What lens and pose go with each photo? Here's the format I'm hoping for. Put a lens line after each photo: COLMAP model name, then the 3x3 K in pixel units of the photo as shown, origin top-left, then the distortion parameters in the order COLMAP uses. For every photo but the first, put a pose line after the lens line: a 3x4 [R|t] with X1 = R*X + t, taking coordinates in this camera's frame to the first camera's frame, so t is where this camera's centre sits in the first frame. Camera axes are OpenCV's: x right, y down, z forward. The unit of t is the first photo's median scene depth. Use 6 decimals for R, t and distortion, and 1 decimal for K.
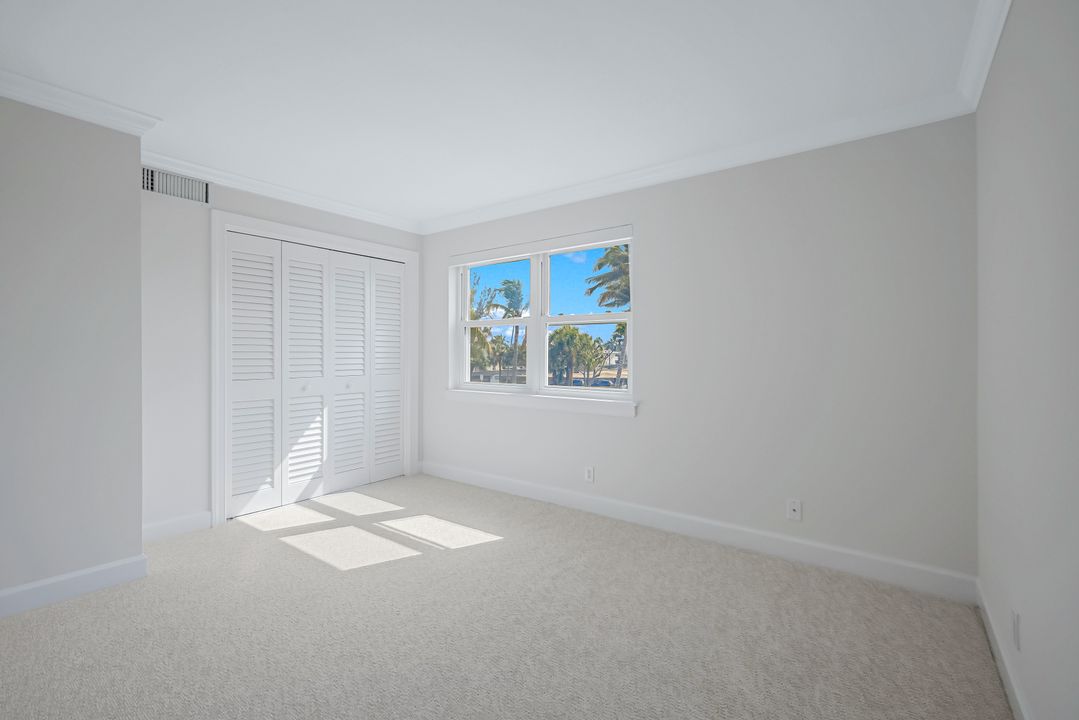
lens RADIAL K [[474.3, 0, 542.3], [0, 474.3, 352.4], [0, 0, 1]] dist [-0.013807, -0.000401]
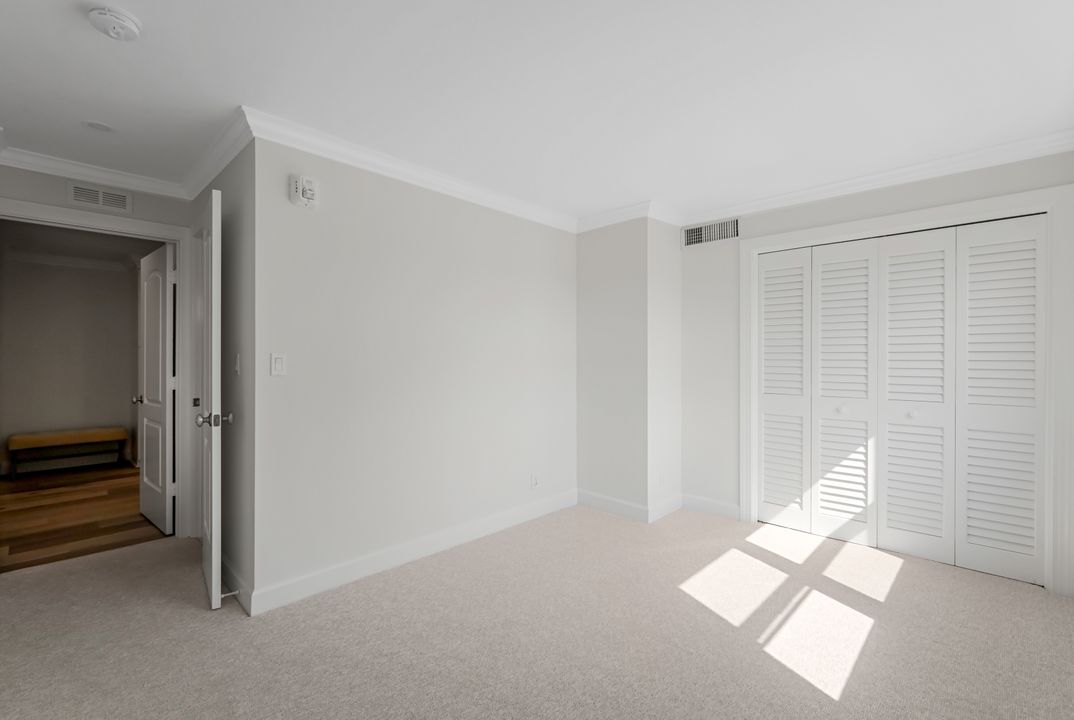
lens RADIAL K [[472.1, 0, 539.9], [0, 472.1, 361.4], [0, 0, 1]] dist [-0.013807, -0.000401]
pose [[-0.132212, 0.005496, -0.991206, 0.431644], [-0.004578, 0.999971, 0.006155, -0.015243], [0.991211, 0.005352, -0.132183, 0.598517]]
